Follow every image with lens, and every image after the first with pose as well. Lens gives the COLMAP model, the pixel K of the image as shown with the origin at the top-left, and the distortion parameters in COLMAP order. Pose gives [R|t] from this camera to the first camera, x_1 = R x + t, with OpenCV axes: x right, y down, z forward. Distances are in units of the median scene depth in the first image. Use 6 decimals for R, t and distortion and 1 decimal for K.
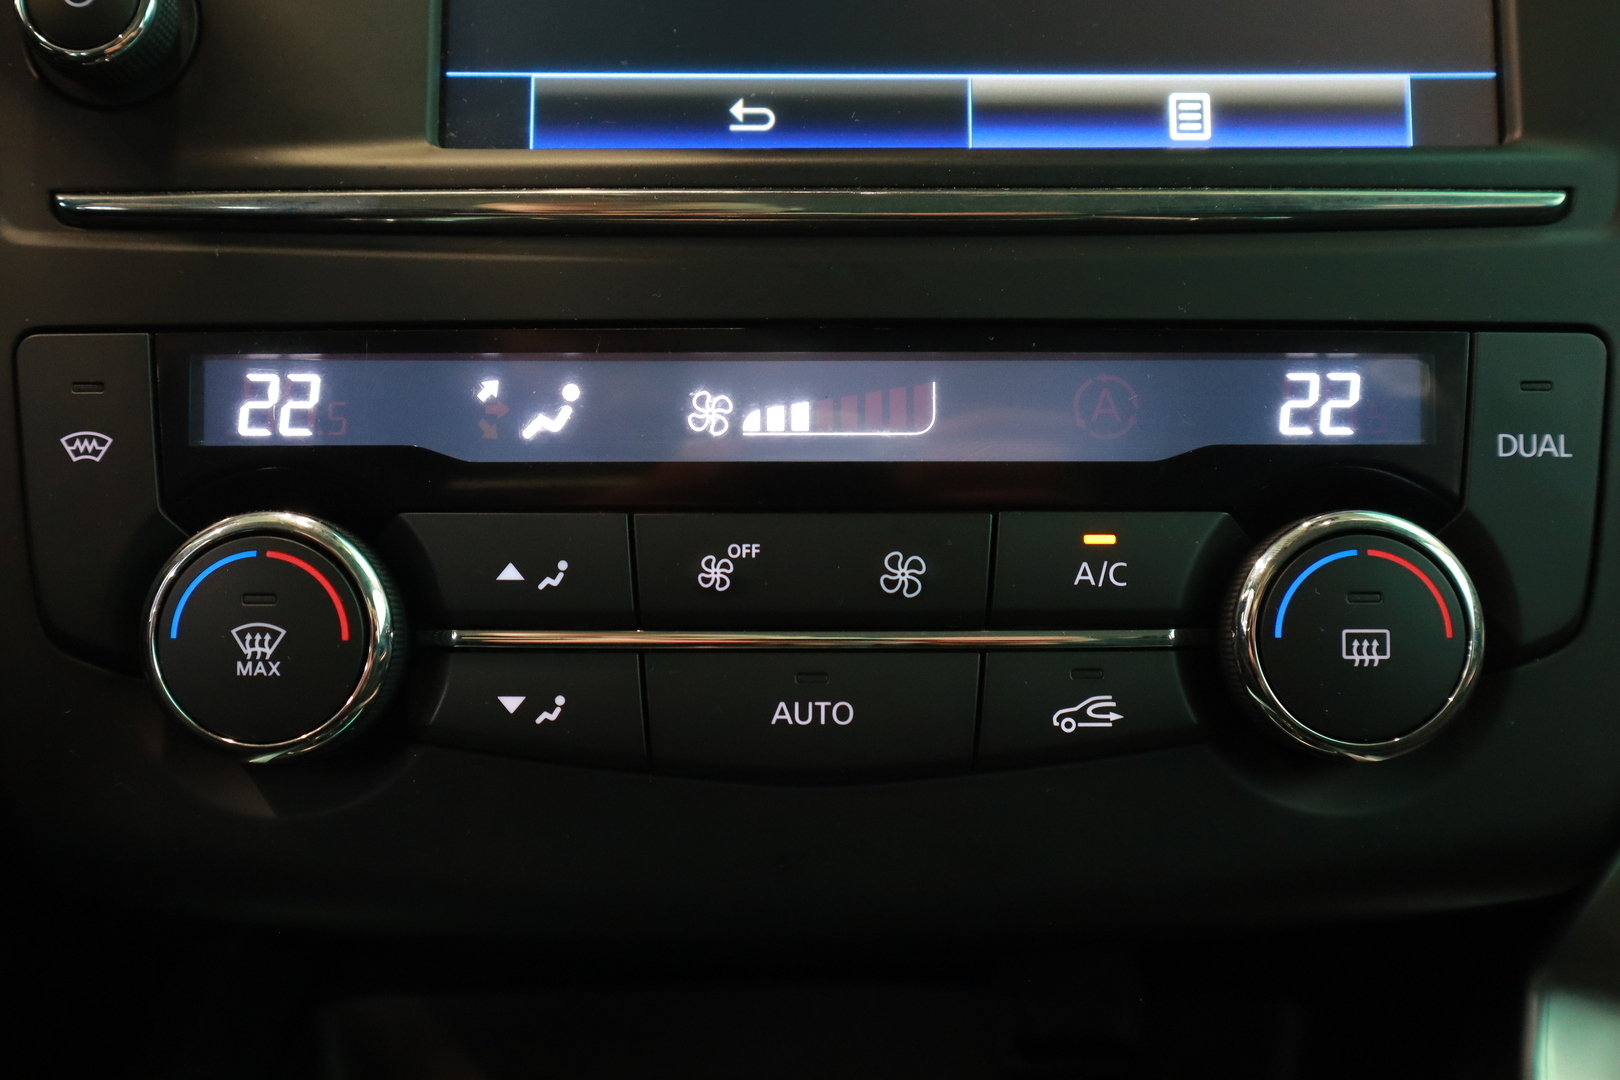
lens RADIAL K [[1740.4, 0, 810.0], [0, 1740.4, 540.0], [0, 0, 1]] dist [-0.050849, 0.210422]
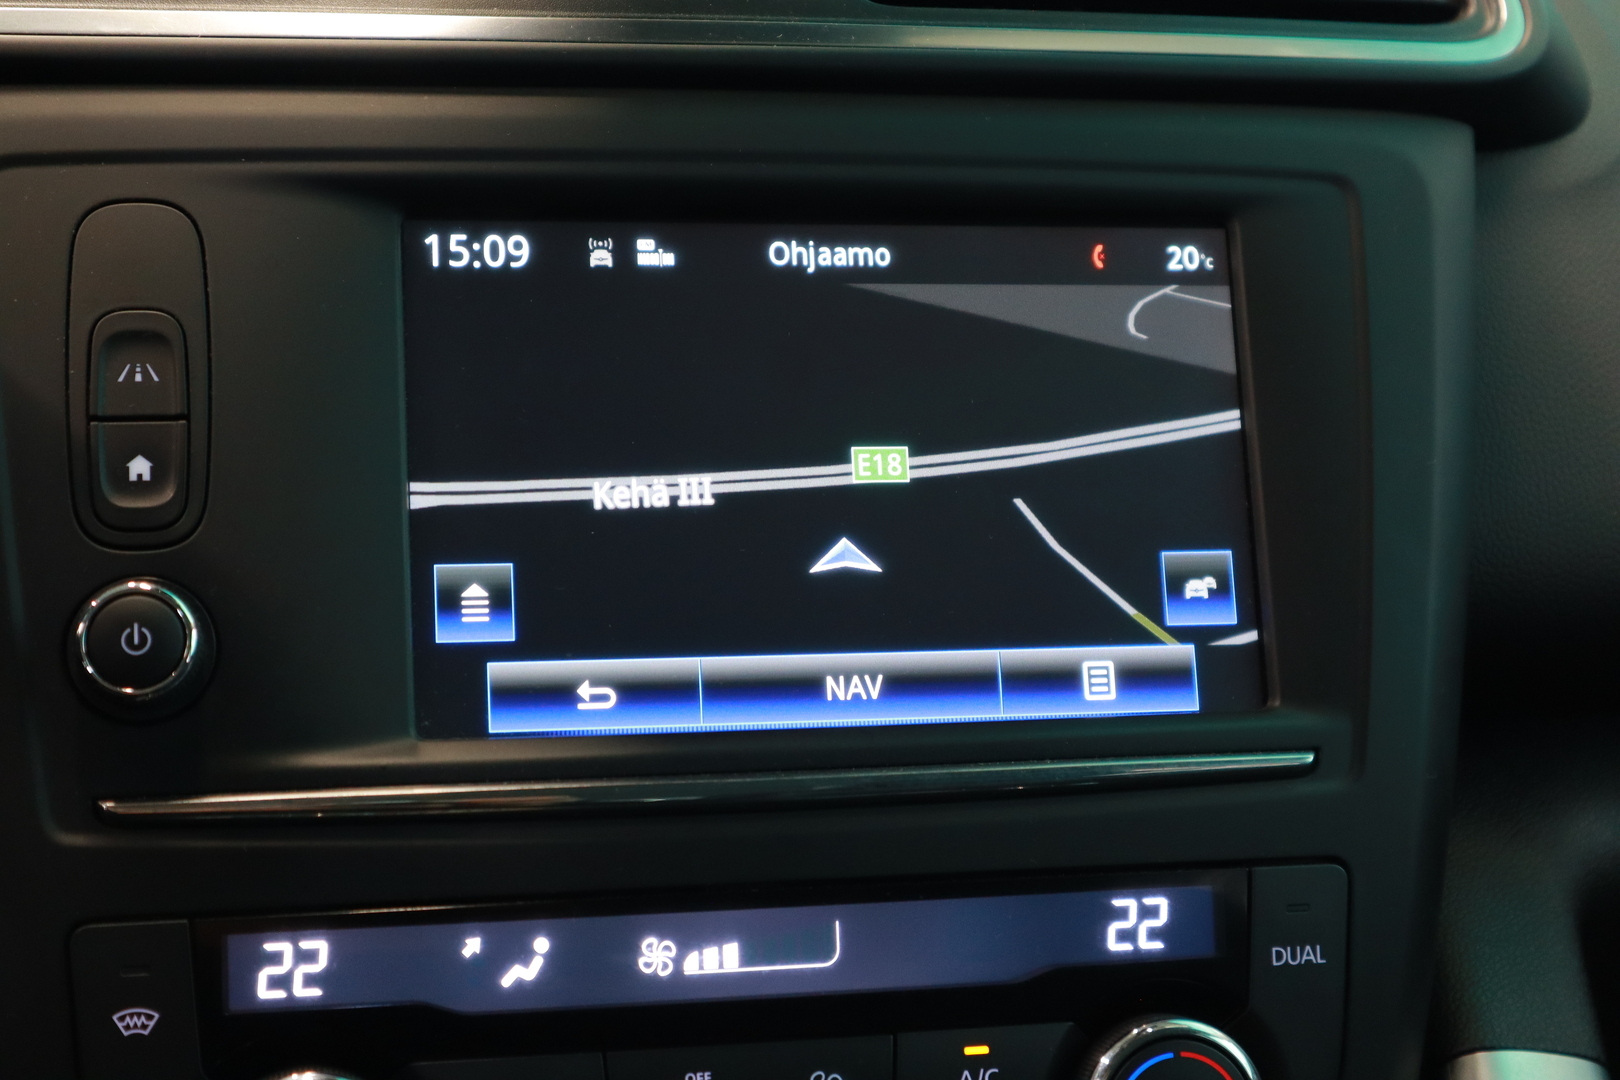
lens RADIAL K [[2493.8, 0, 810.0], [0, 2493.8, 540.0], [0, 0, 1]] dist [0.000472, 0.079568]
pose [[0.977523, -0.018179, 0.210043, -0.314611], [0.024967, 0.999247, -0.029710, -0.310283], [-0.209345, 0.034286, 0.977241, -0.730271]]
